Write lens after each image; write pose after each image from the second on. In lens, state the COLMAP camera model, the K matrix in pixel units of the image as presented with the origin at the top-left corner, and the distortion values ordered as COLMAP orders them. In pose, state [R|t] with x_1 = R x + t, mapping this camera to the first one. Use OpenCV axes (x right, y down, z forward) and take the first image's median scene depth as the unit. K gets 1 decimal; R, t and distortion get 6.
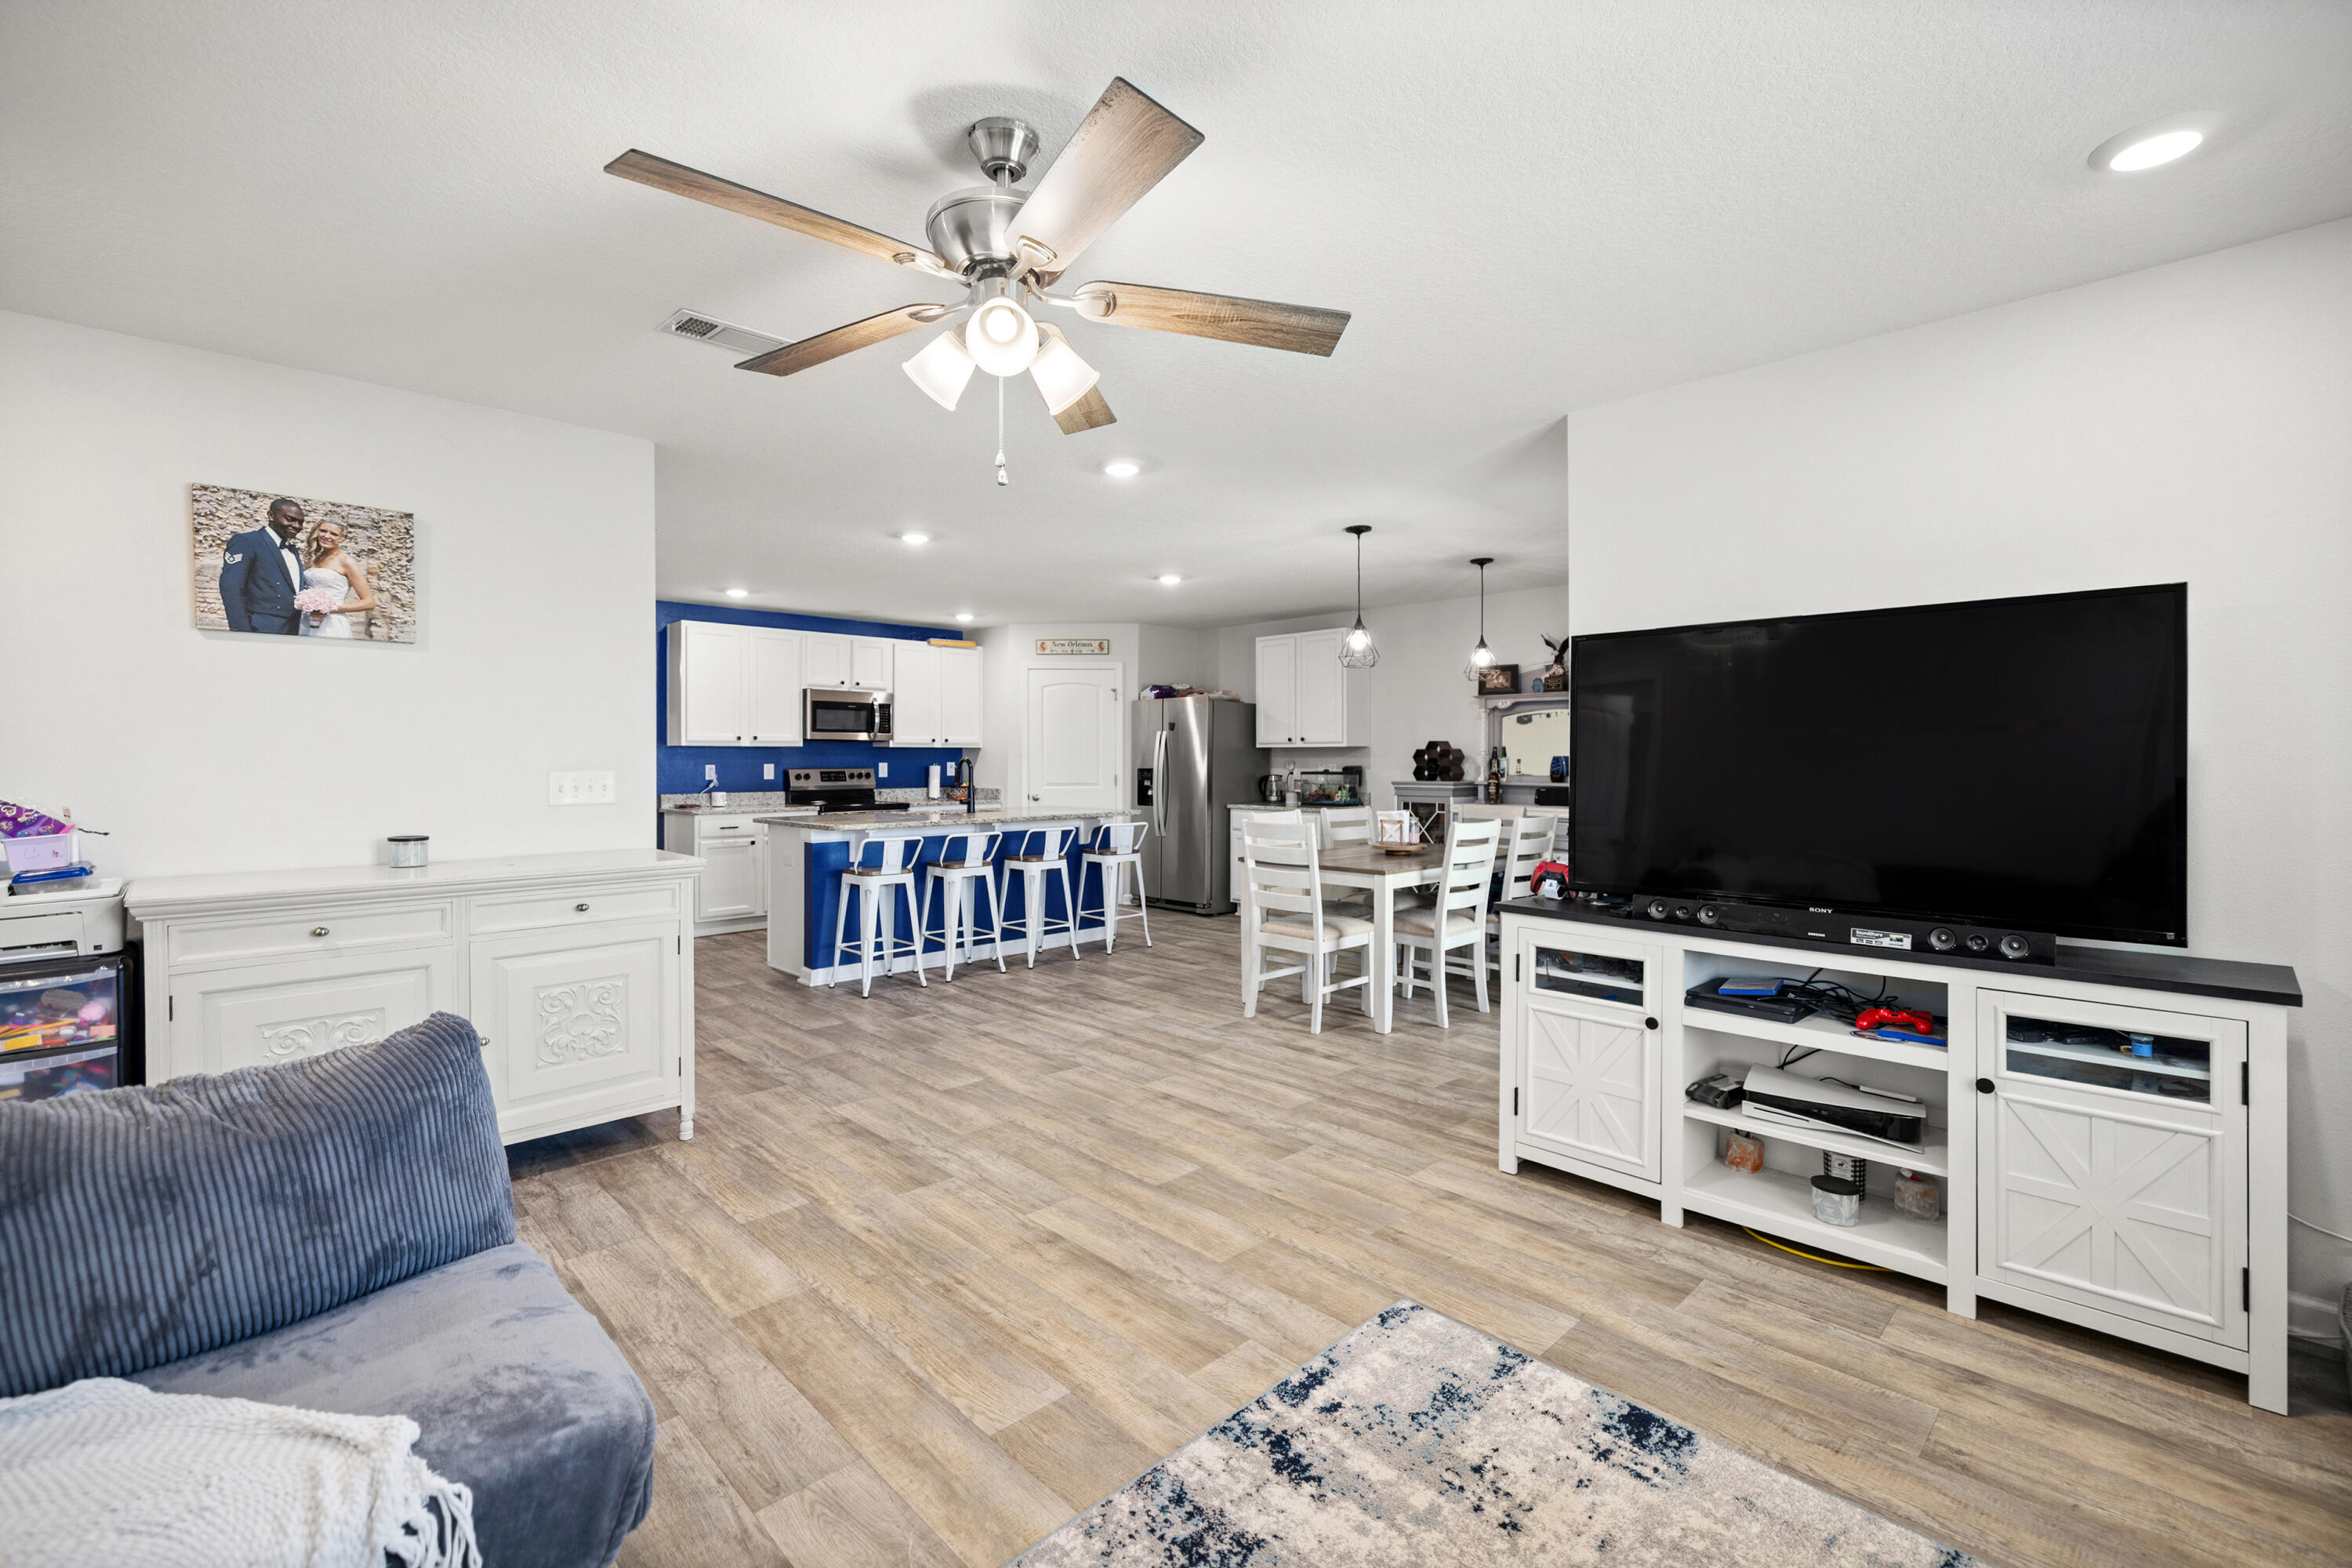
lens RADIAL K [[1016.7, 0, 1140.4], [0, 1016.7, 757.7], [0, 0, 1]] dist [0.001948, 0.000132]
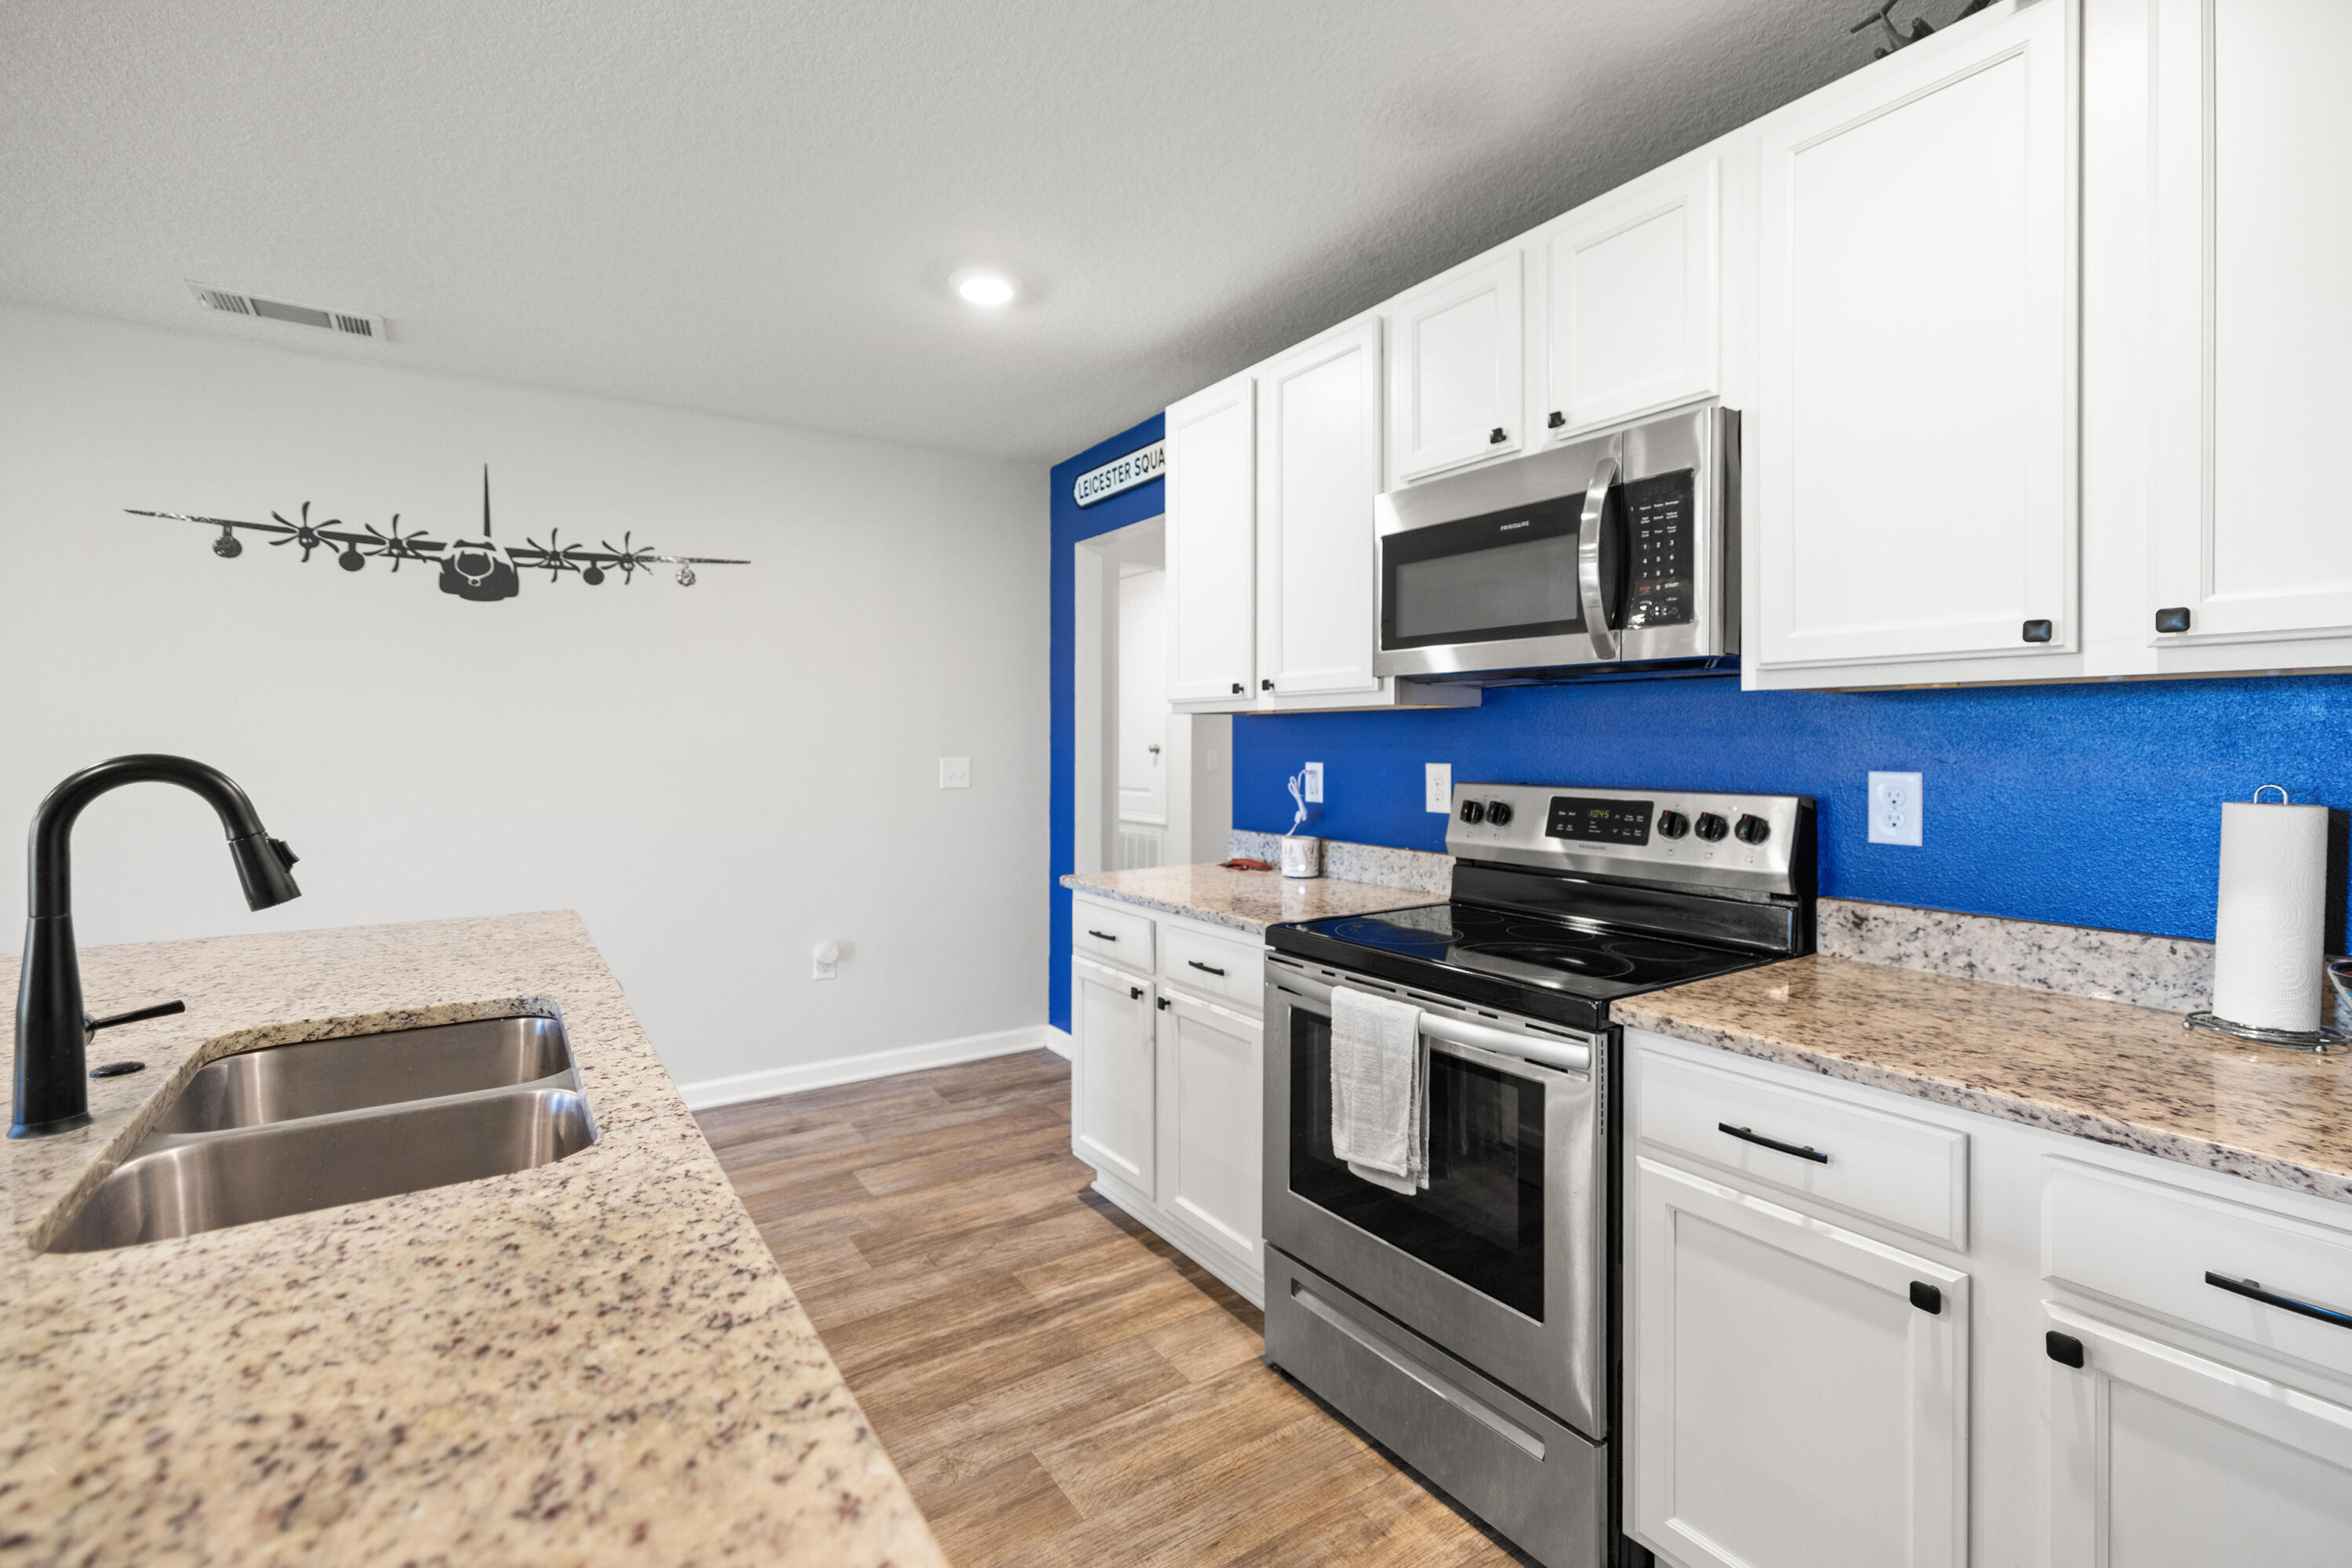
lens RADIAL K [[1016.7, 0, 1159.2], [0, 1016.7, 750.3], [0, 0, 1]] dist [0.001948, 0.000132]
pose [[-0.142636, 0.008794, -0.989736, -0.042087], [-0.001172, 0.999958, 0.009054, -0.000804], [0.989775, 0.002452, -0.142619, 0.969324]]
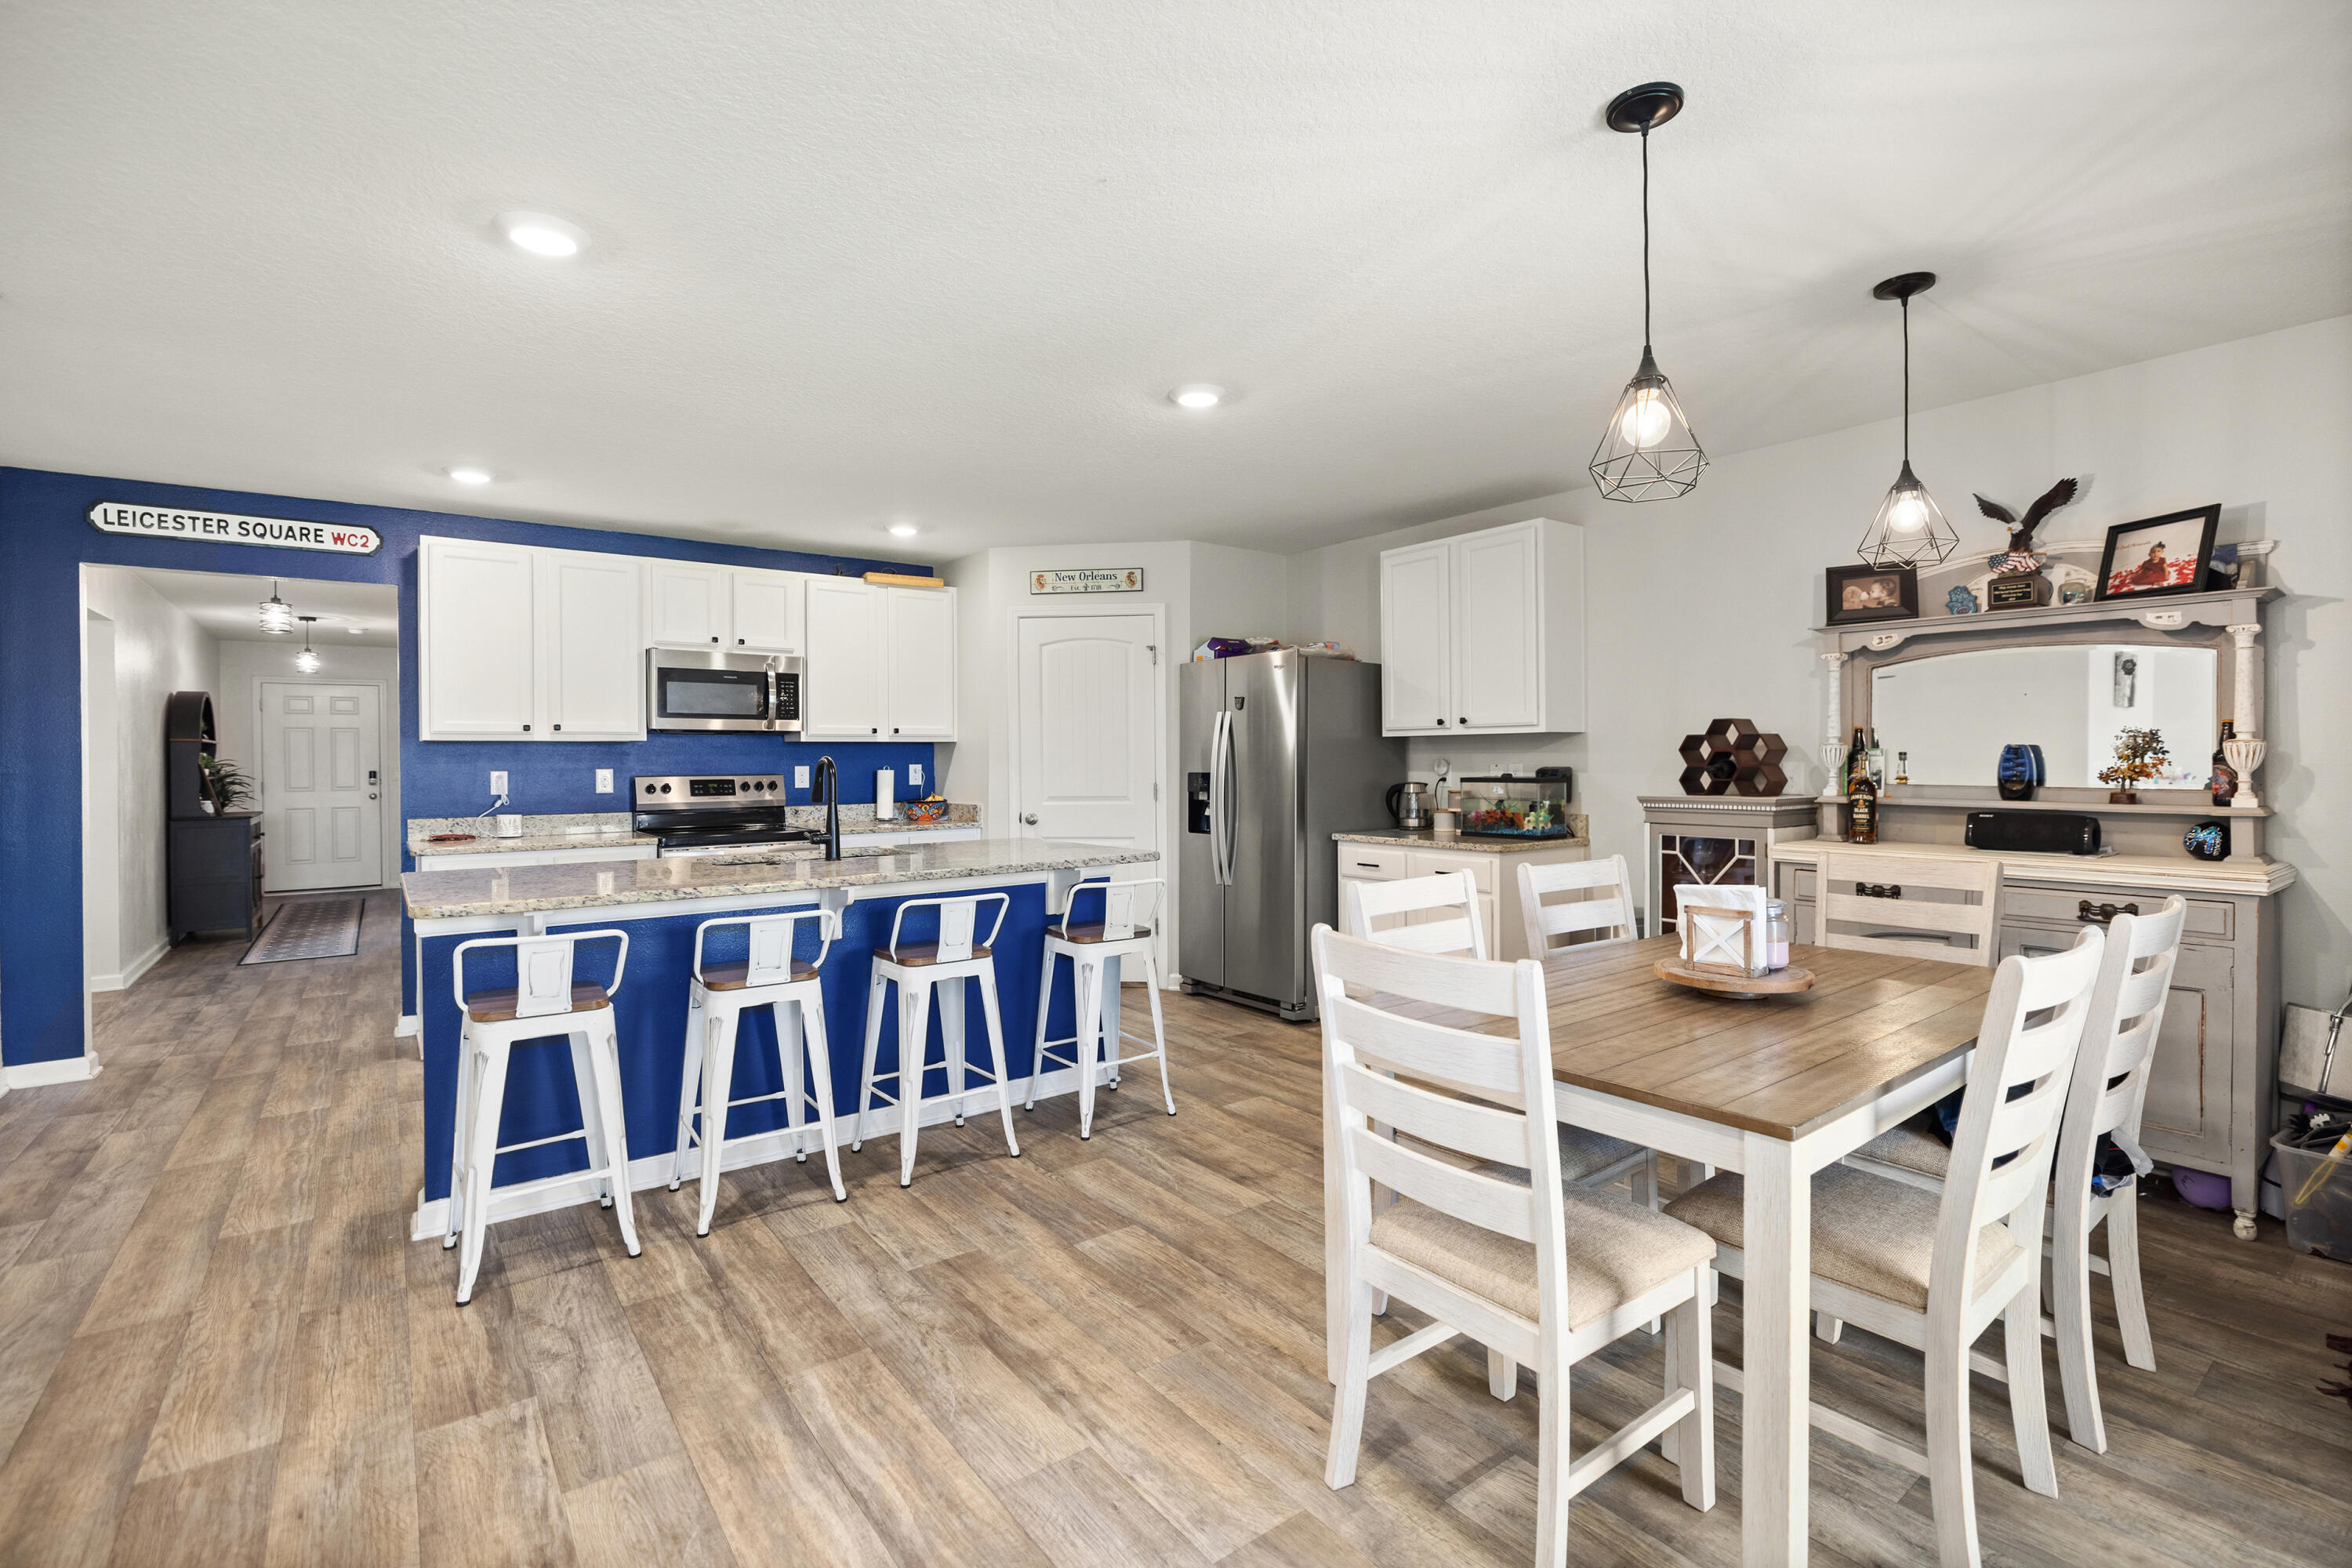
lens RADIAL K [[1057.5, 0, 1156.5], [0, 1057.5, 755.9], [0, 0, 1]] dist [0.001323, 0.000066]
pose [[0.993960, -0.006776, -0.109530, 0.051958], [0.006471, 0.999974, -0.003140, 0.002245], [0.109549, 0.002412, 0.993979, 0.382806]]
